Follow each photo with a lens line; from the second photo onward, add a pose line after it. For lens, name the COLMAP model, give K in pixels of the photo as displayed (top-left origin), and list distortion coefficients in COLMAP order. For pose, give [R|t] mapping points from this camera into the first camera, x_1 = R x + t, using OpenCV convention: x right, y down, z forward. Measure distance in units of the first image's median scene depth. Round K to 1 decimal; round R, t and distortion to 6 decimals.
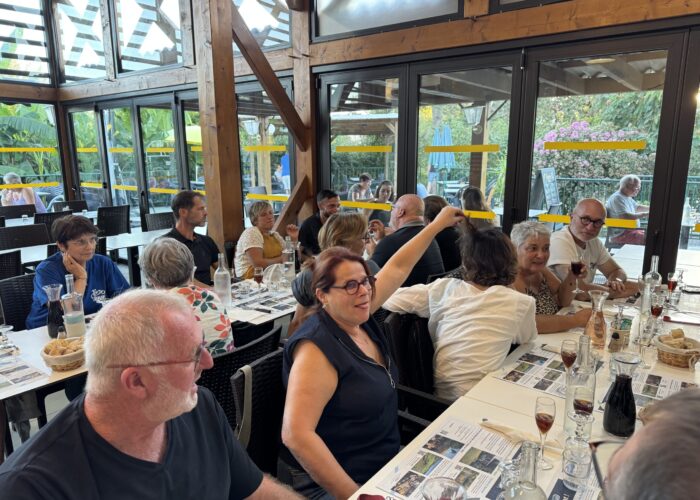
lens RADIAL K [[491.0, 0, 350.7], [0, 491.0, 244.4], [0, 0, 1]] dist [0.041033, -0.058625]
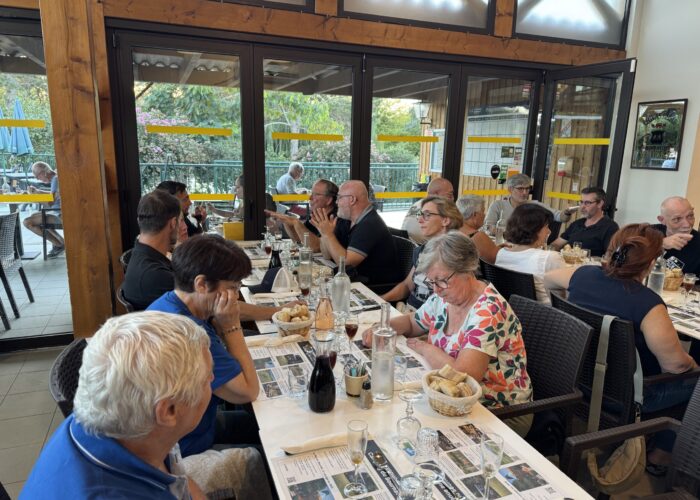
lens RADIAL K [[467.0, 0, 350.8], [0, 467.0, 237.5], [0, 0, 1]] dist [0.020449, -0.001131]
pose [[0.530334, -0.151496, 0.834143, -0.291209], [0.132655, 0.986614, 0.094848, -0.027482], [-0.837346, 0.060353, 0.543332, 0.180211]]
